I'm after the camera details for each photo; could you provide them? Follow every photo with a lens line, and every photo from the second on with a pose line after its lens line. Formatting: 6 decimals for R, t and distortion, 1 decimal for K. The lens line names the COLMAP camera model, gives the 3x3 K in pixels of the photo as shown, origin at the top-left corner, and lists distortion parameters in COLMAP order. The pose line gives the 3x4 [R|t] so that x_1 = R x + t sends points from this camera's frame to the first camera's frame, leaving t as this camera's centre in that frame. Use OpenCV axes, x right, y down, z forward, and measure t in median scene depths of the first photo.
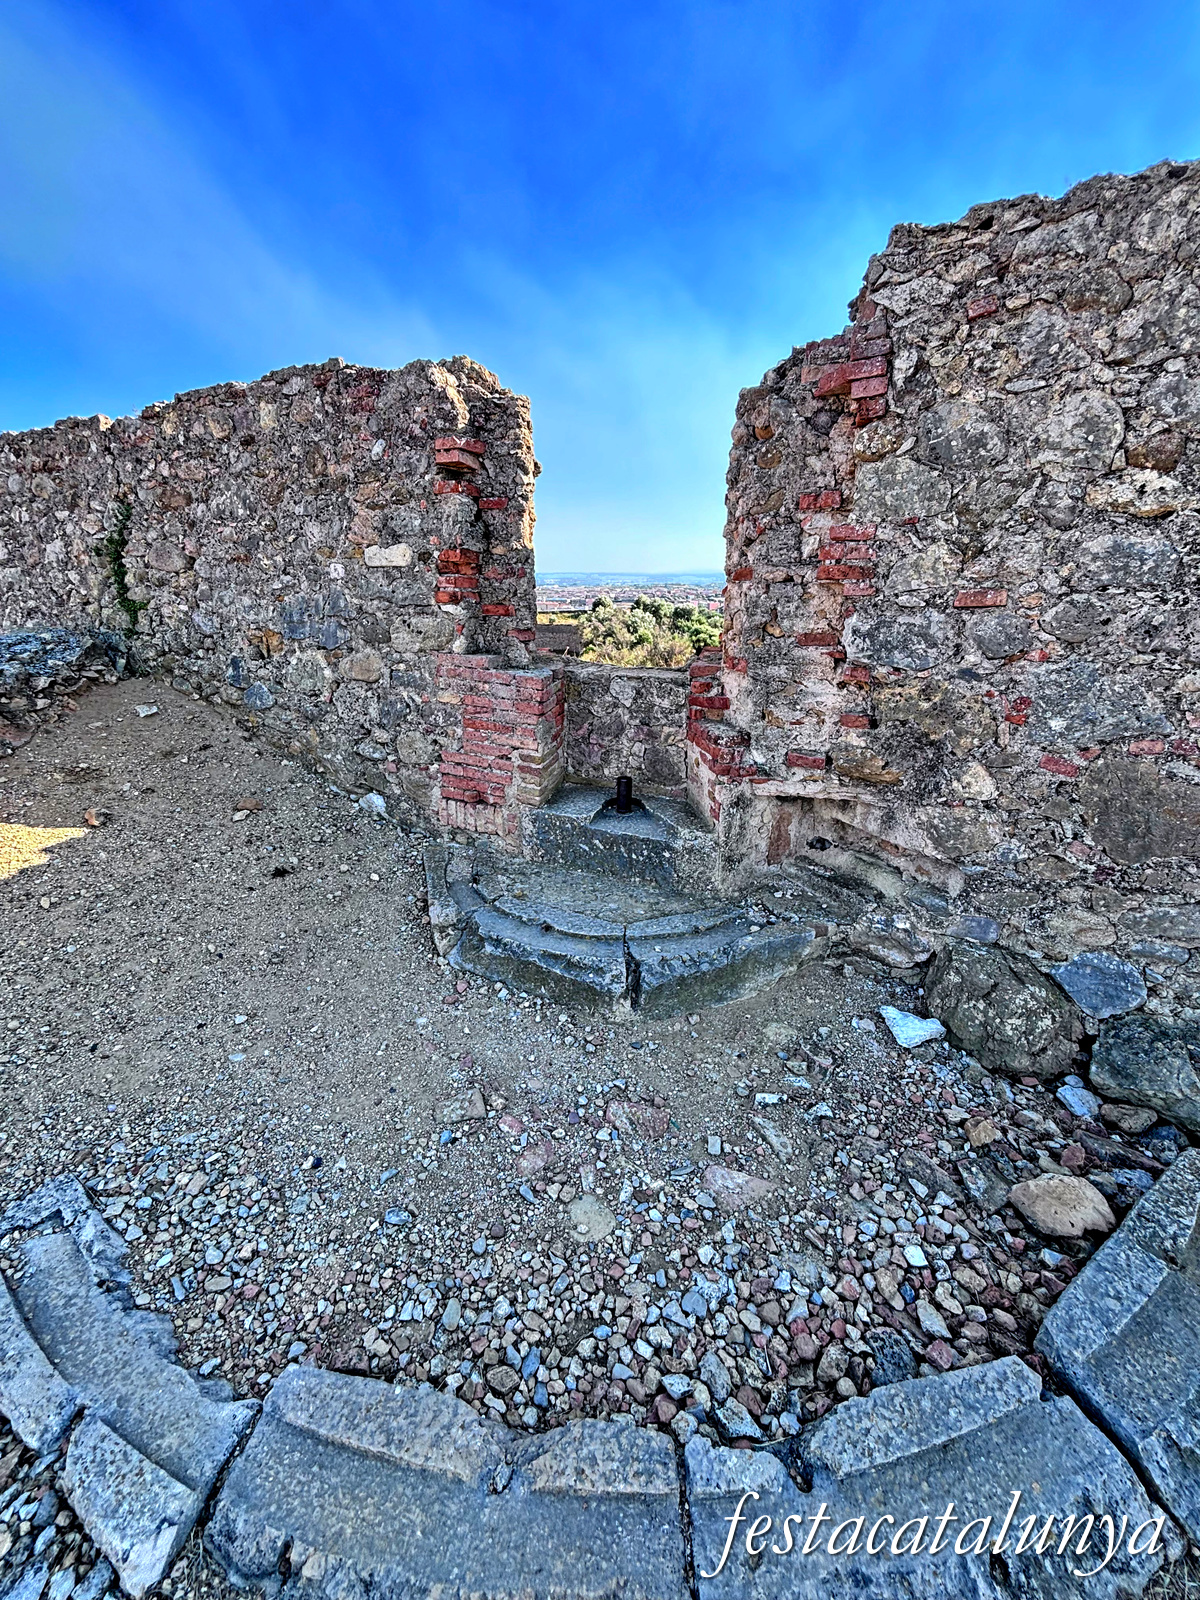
lens RADIAL K [[637.7, 0, 600.0], [0, 637.7, 800.0], [0, 0, 1]] dist [0.019244, 0.000534]
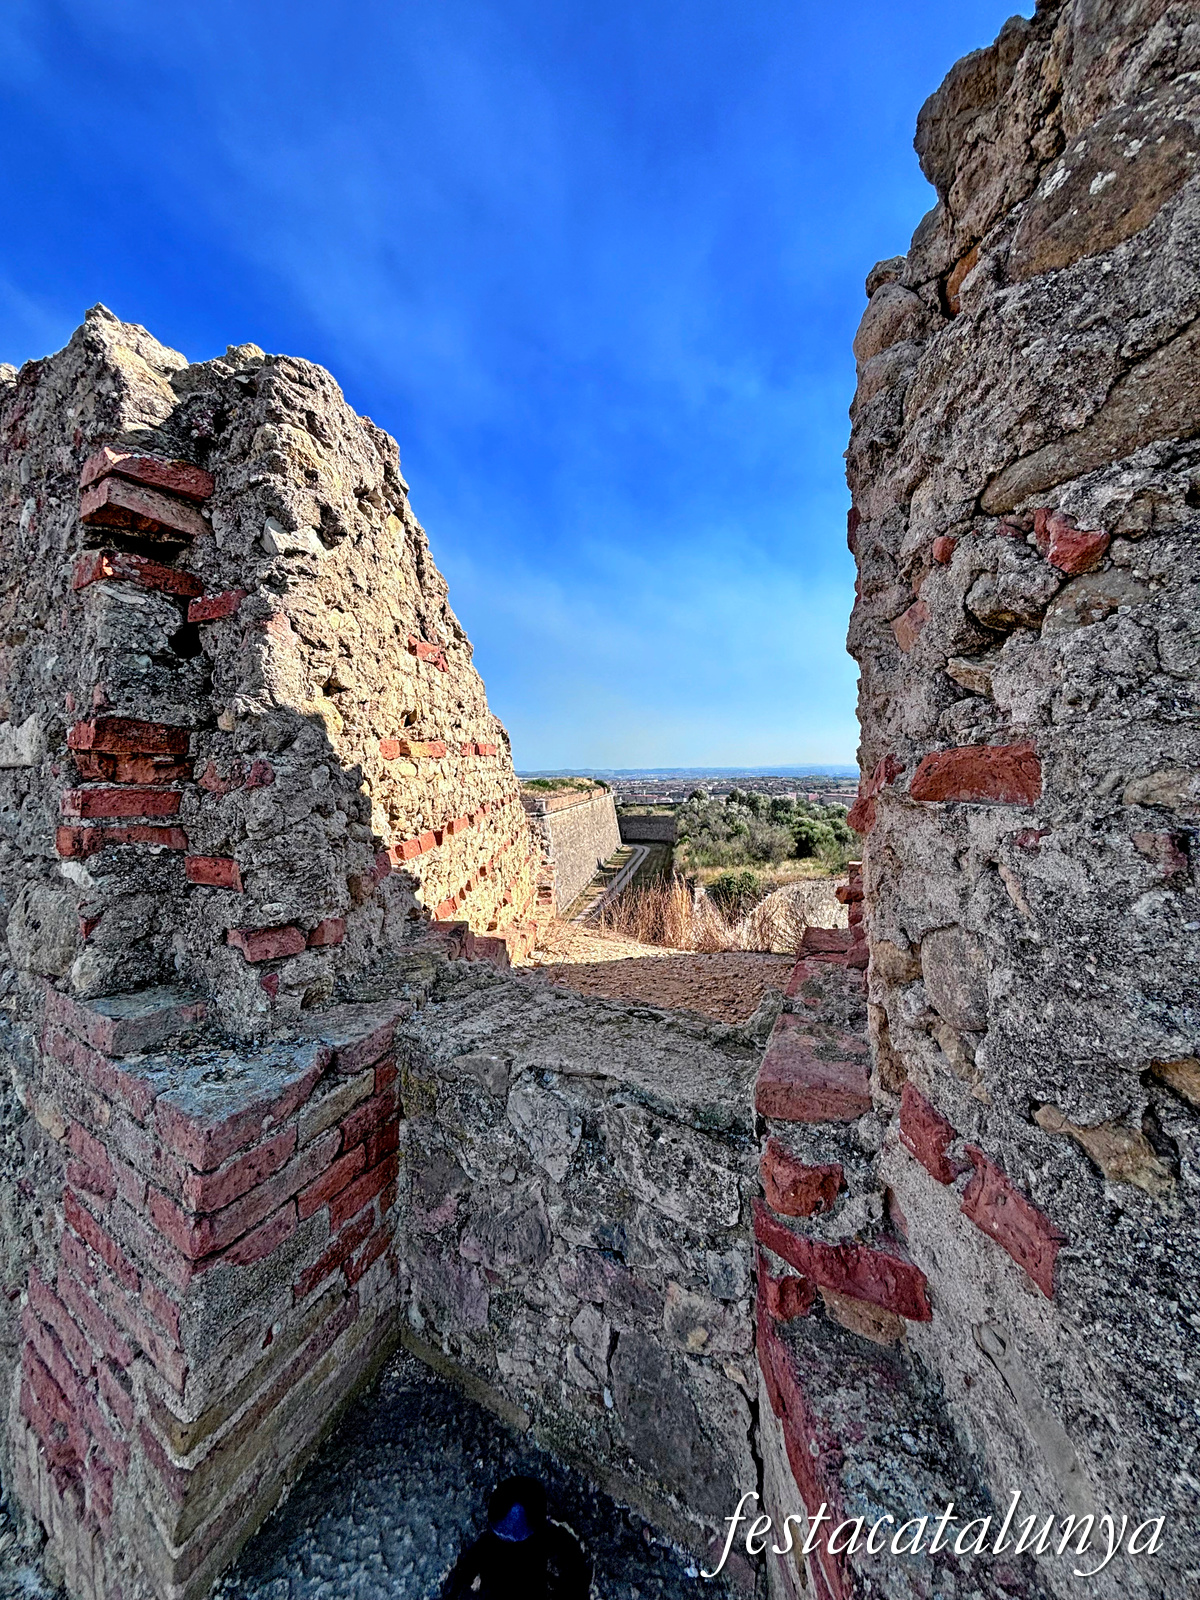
lens RADIAL K [[637.7, 0, 600.0], [0, 637.7, 800.0], [0, 0, 1]] dist [0.019244, 0.000534]
pose [[0.988220, -0.005849, -0.152926, 0.112672], [-0.038353, 0.957915, -0.284477, -0.234159], [0.148154, 0.286991, 0.946407, 0.655738]]
